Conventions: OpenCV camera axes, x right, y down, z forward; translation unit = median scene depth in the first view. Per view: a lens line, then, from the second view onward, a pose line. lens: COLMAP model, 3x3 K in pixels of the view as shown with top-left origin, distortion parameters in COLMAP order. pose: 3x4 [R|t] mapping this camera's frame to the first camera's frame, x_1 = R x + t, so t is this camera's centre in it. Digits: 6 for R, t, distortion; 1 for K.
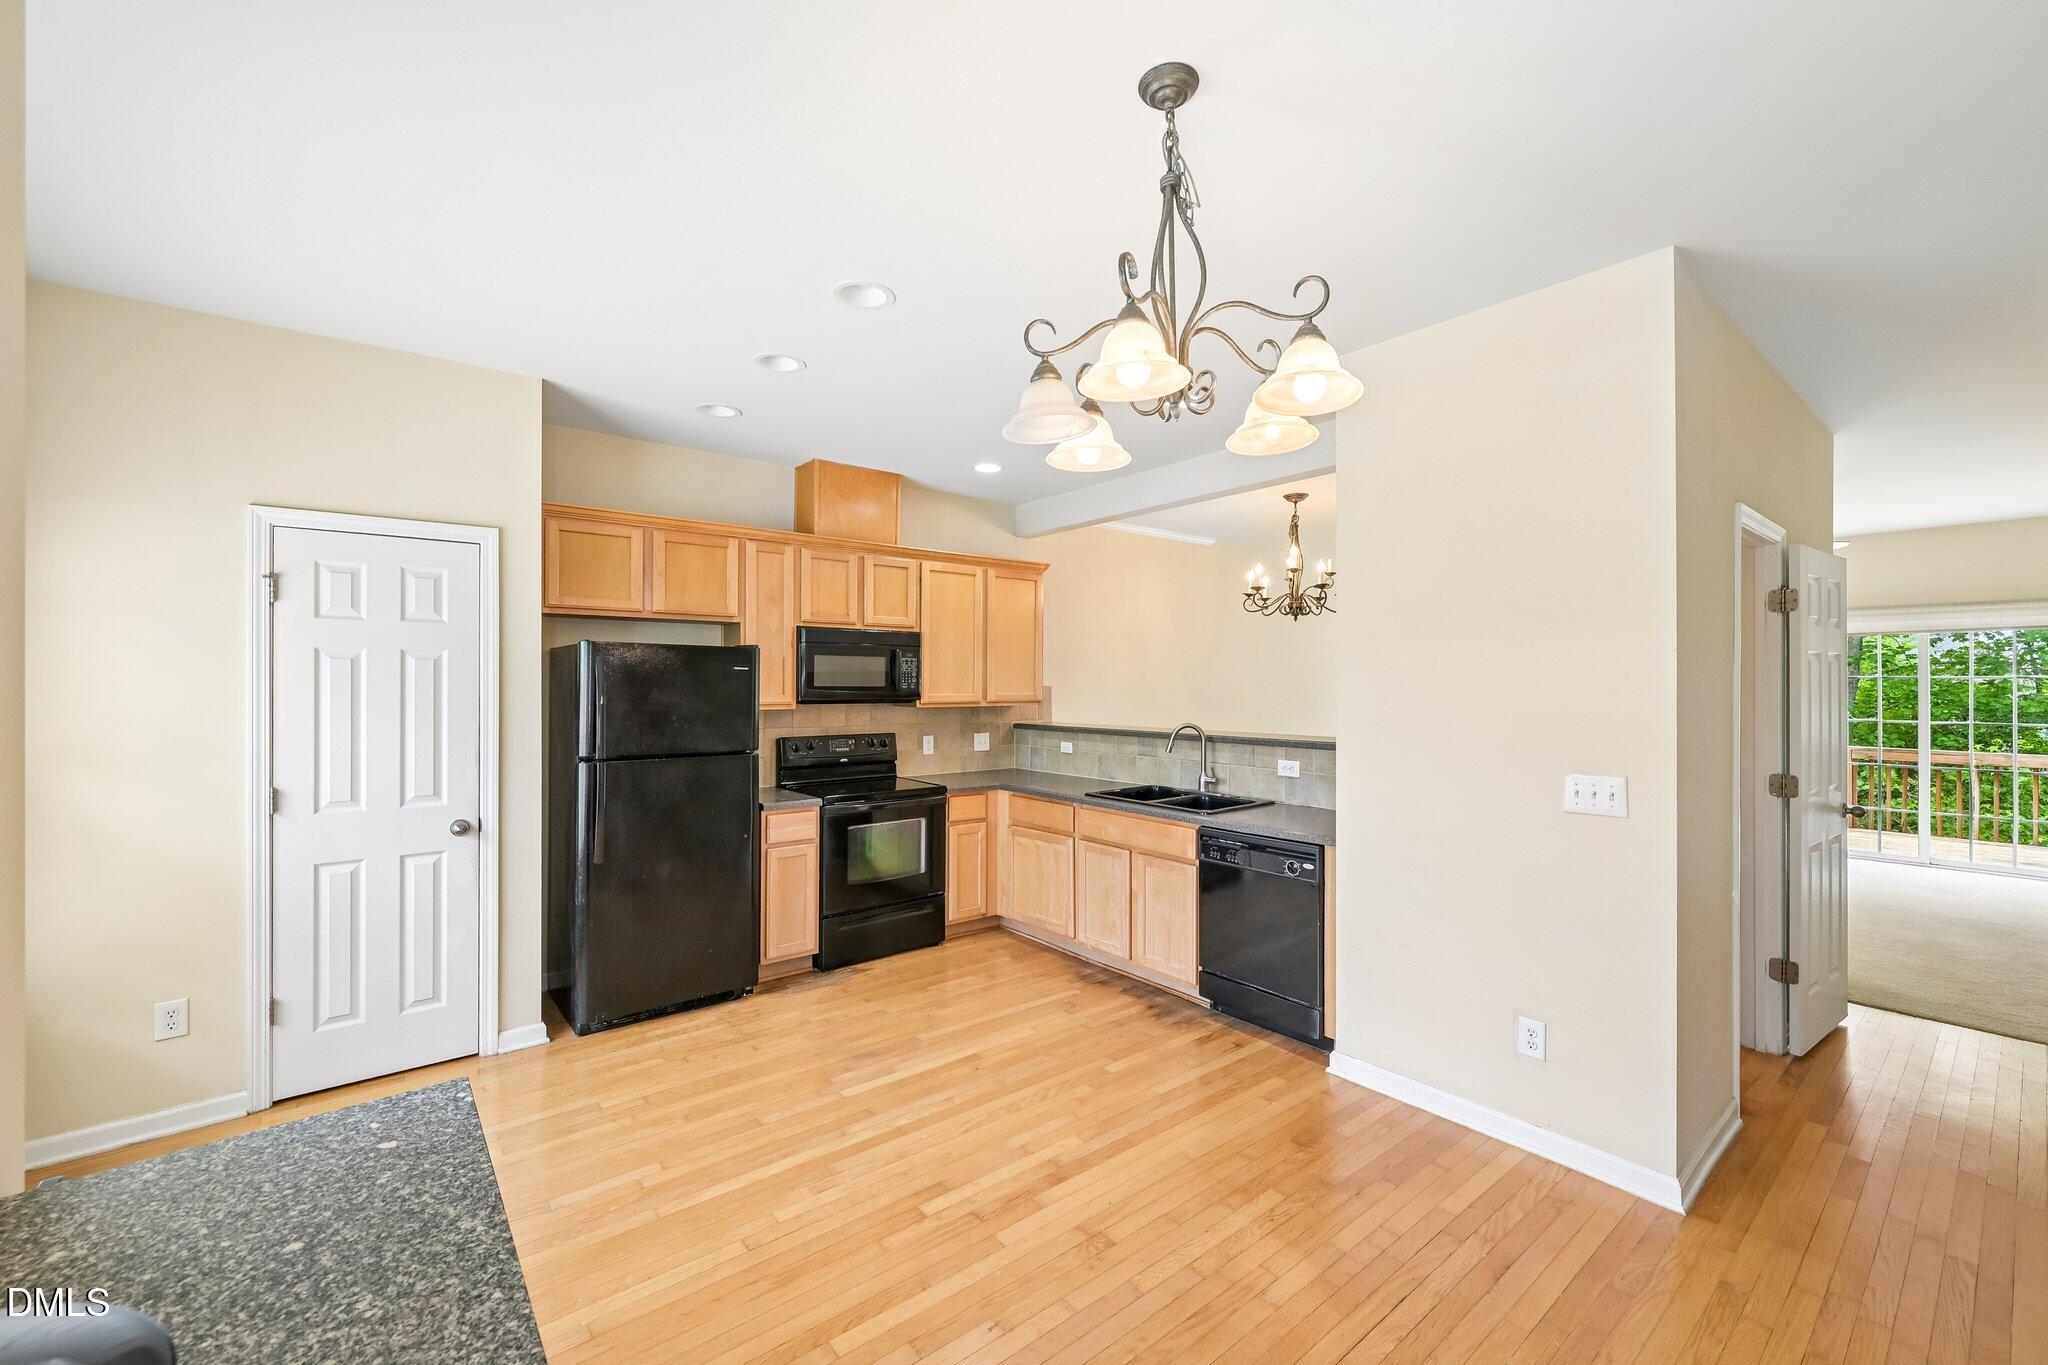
lens RADIAL K [[796.7, 0, 1019.9], [0, 796.7, 680.6], [0, 0, 1]] dist [0.001041, 0.000272]
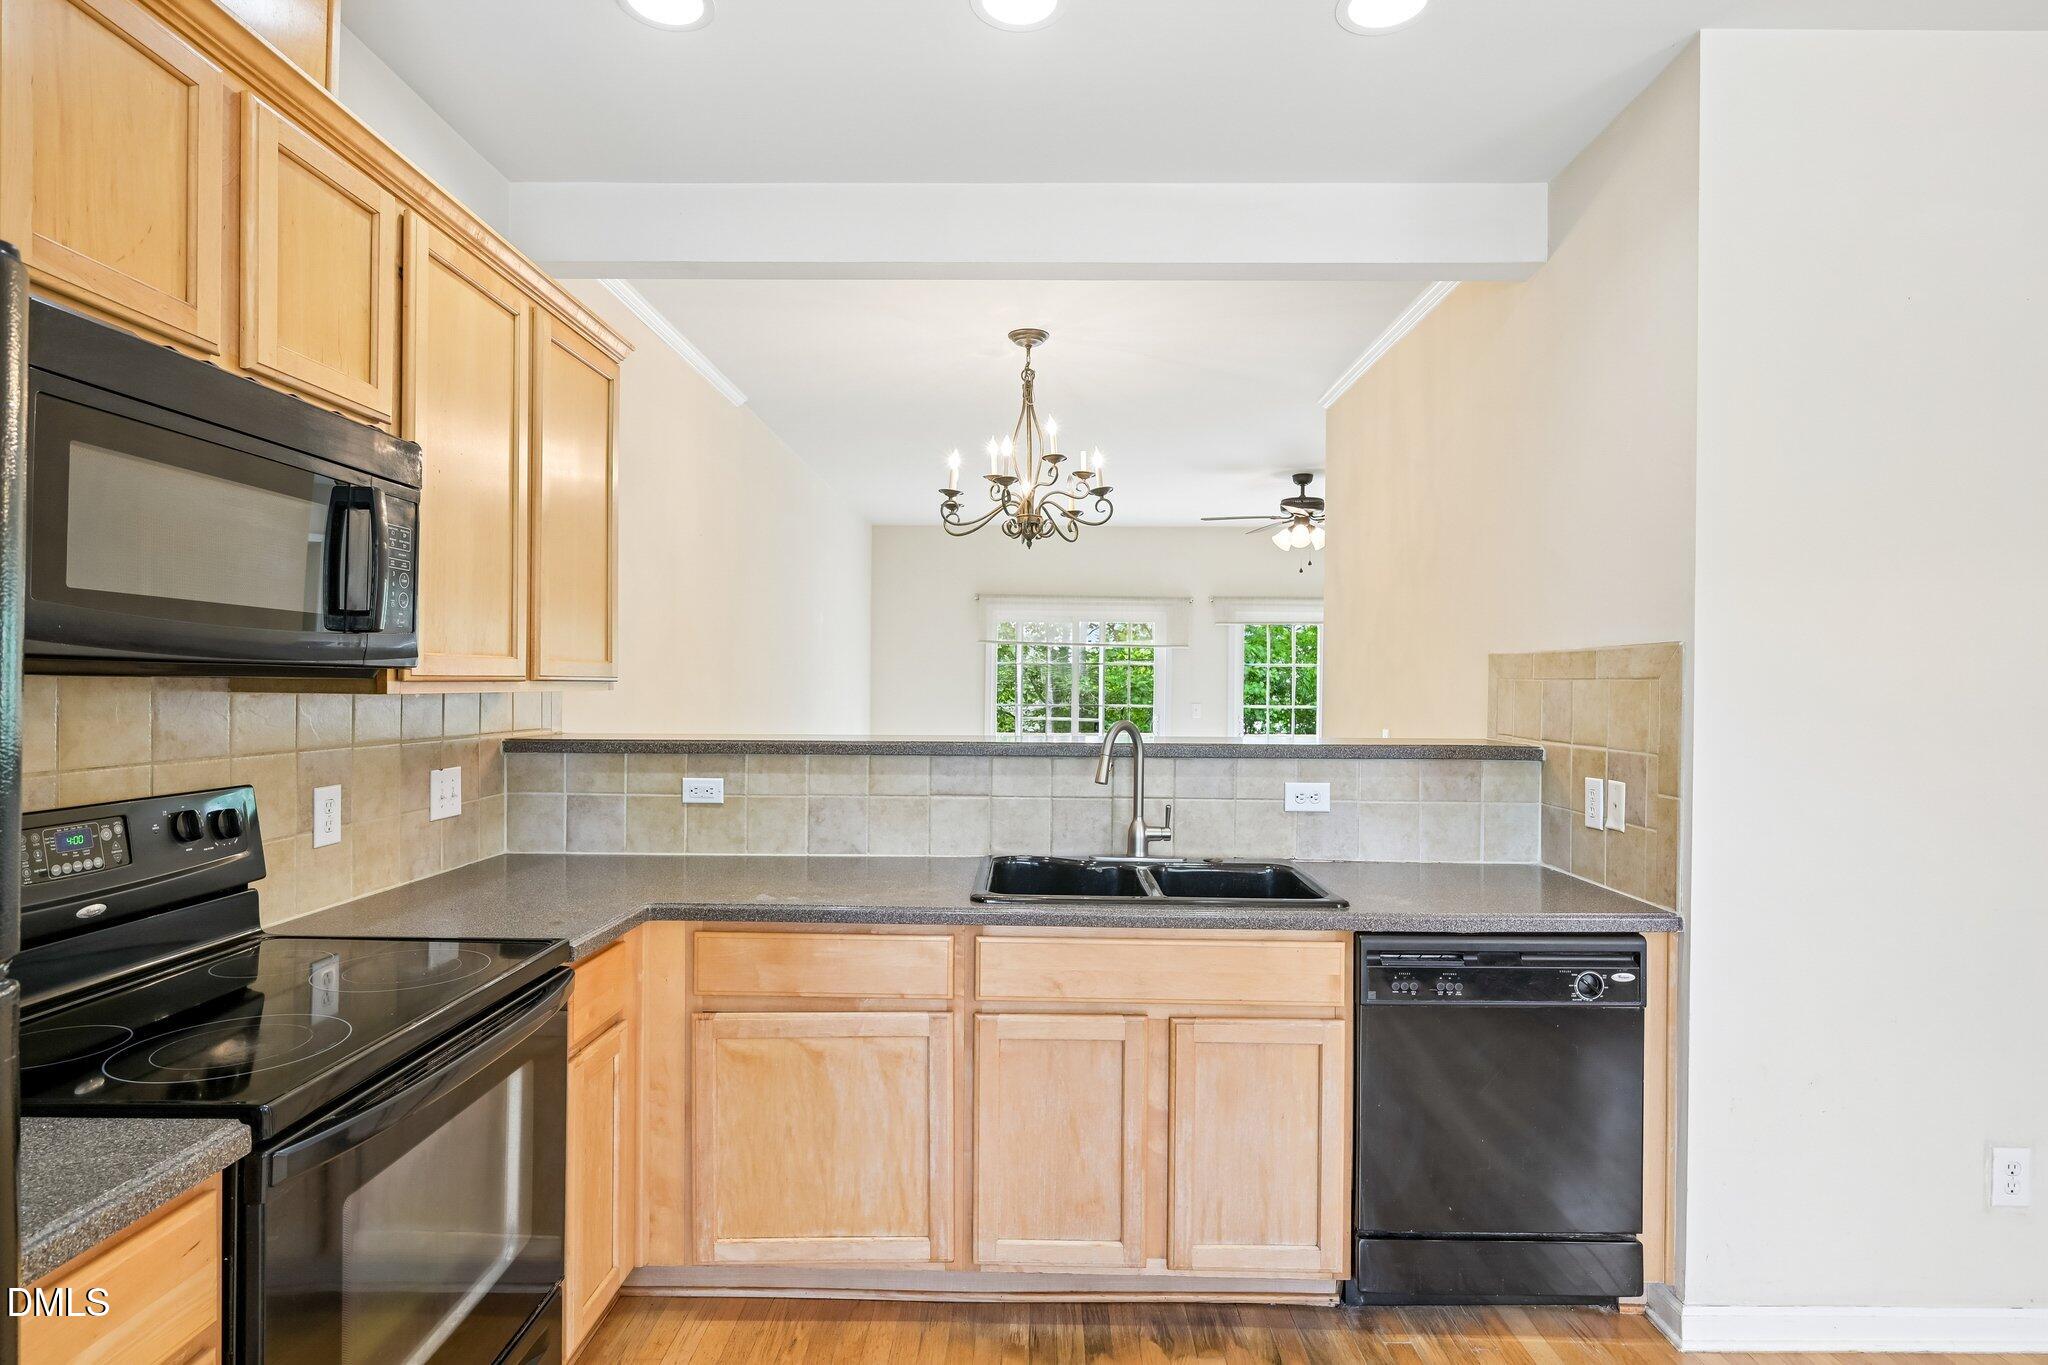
lens RADIAL K [[1042.9, 0, 1026.5], [0, 1042.9, 687.9], [0, 0, 1]] dist [0.000828, -0.000493]
pose [[0.639536, 0.000272, 0.768761, -0.315871], [-0.010512, 0.999910, 0.008390, 0.028916], [-0.768689, -0.013447, 0.639481, 0.640120]]
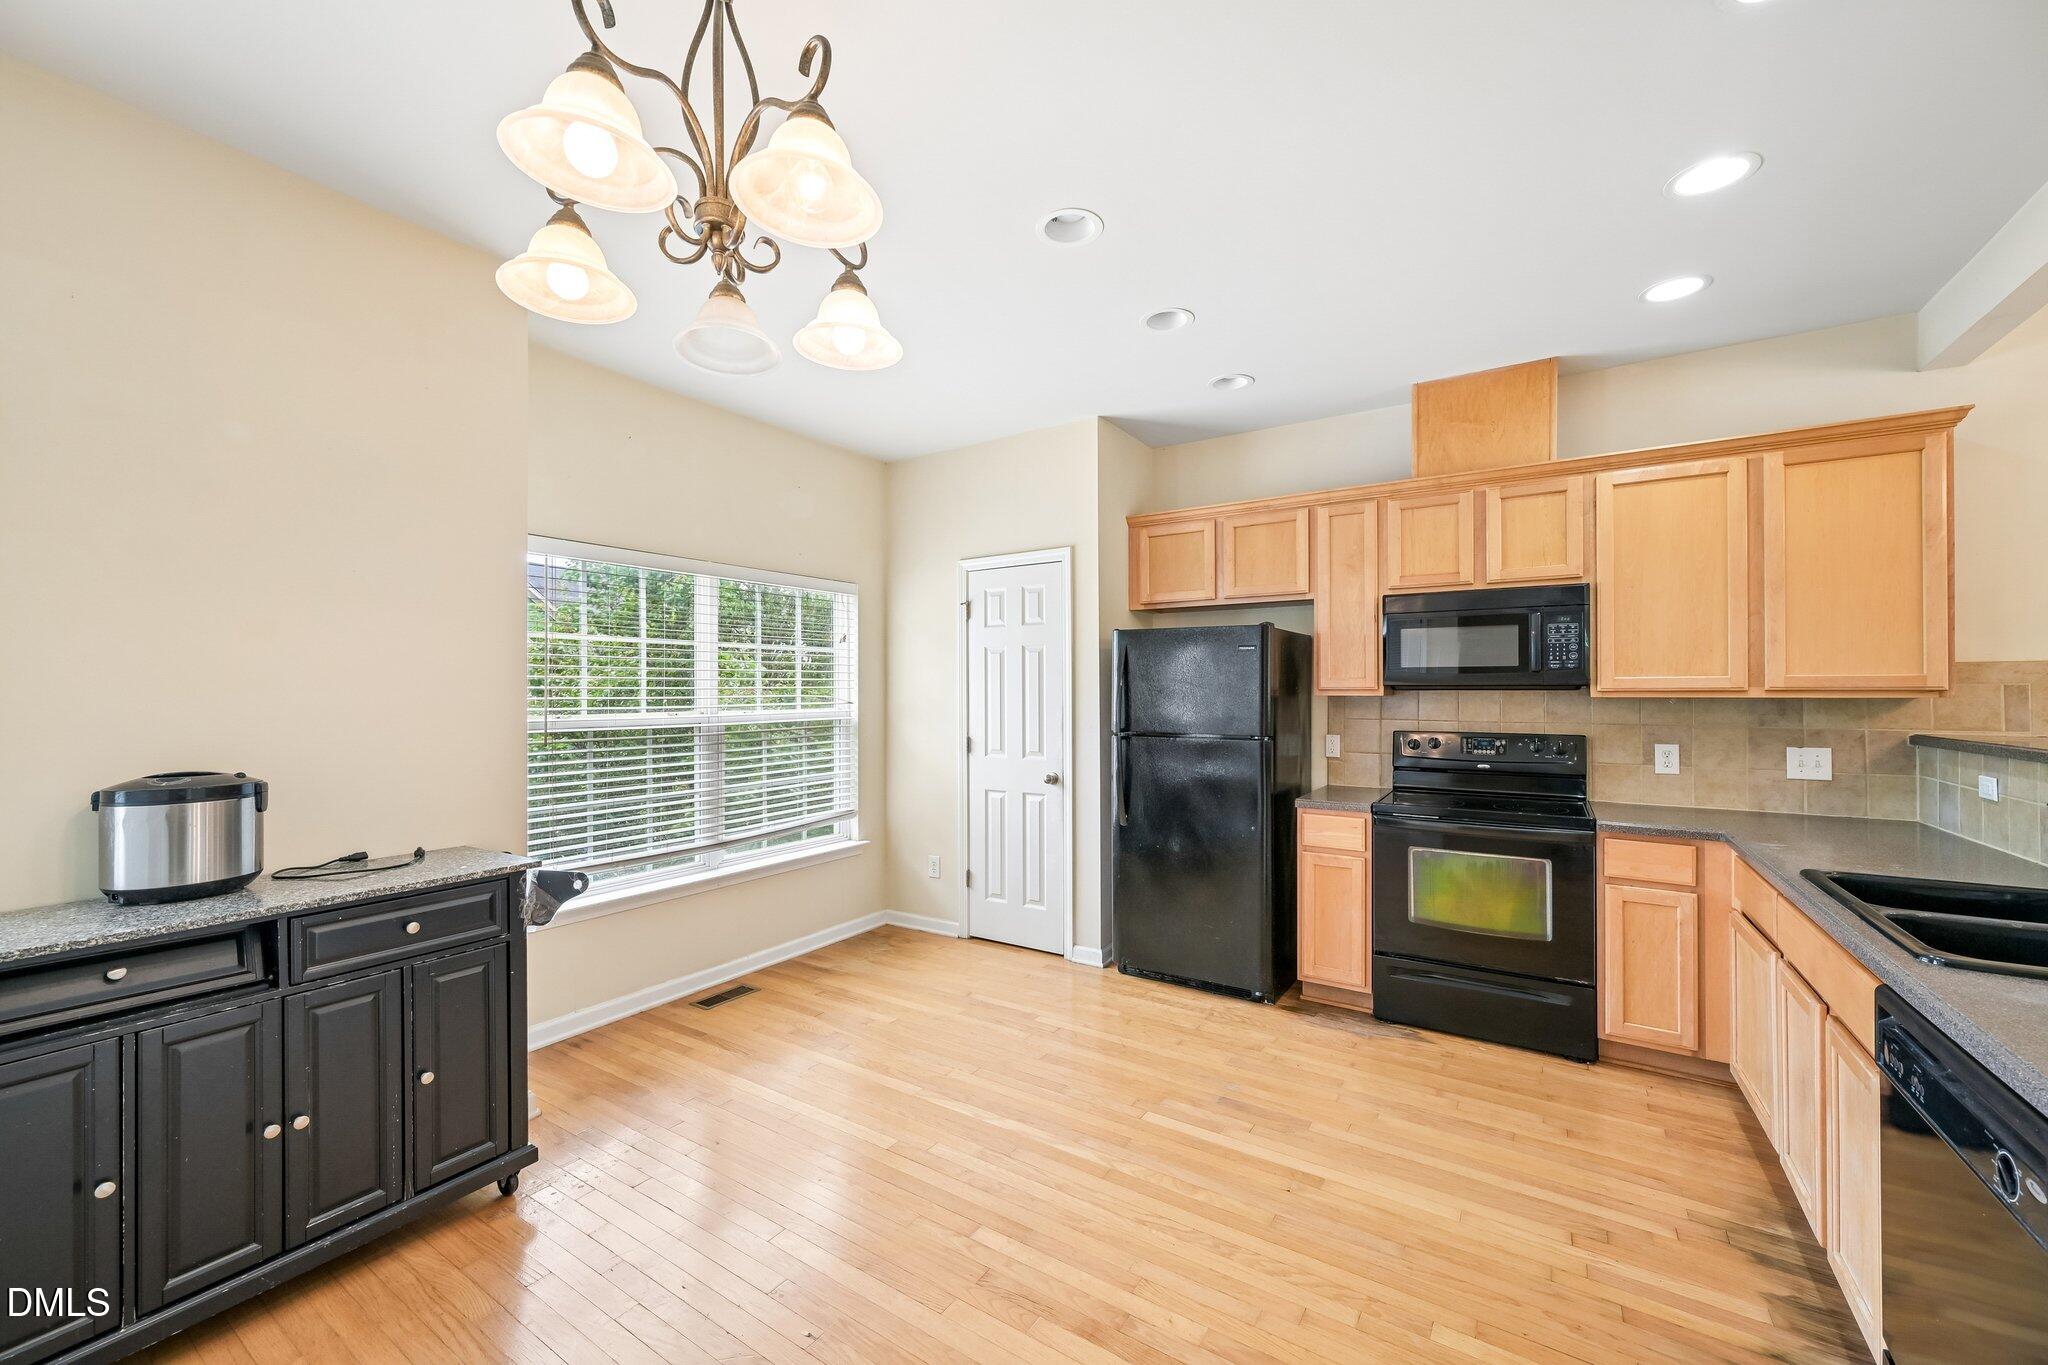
lens RADIAL K [[796.7, 0, 1043.4], [0, 796.7, 680.6], [0, 0, 1]] dist [0.001041, 0.000272]
pose [[0.329781, -0.013864, -0.943956, 0.393629], [0.007961, 0.999897, -0.011904, 0.027548], [0.944024, -0.003589, 0.329858, 0.399984]]
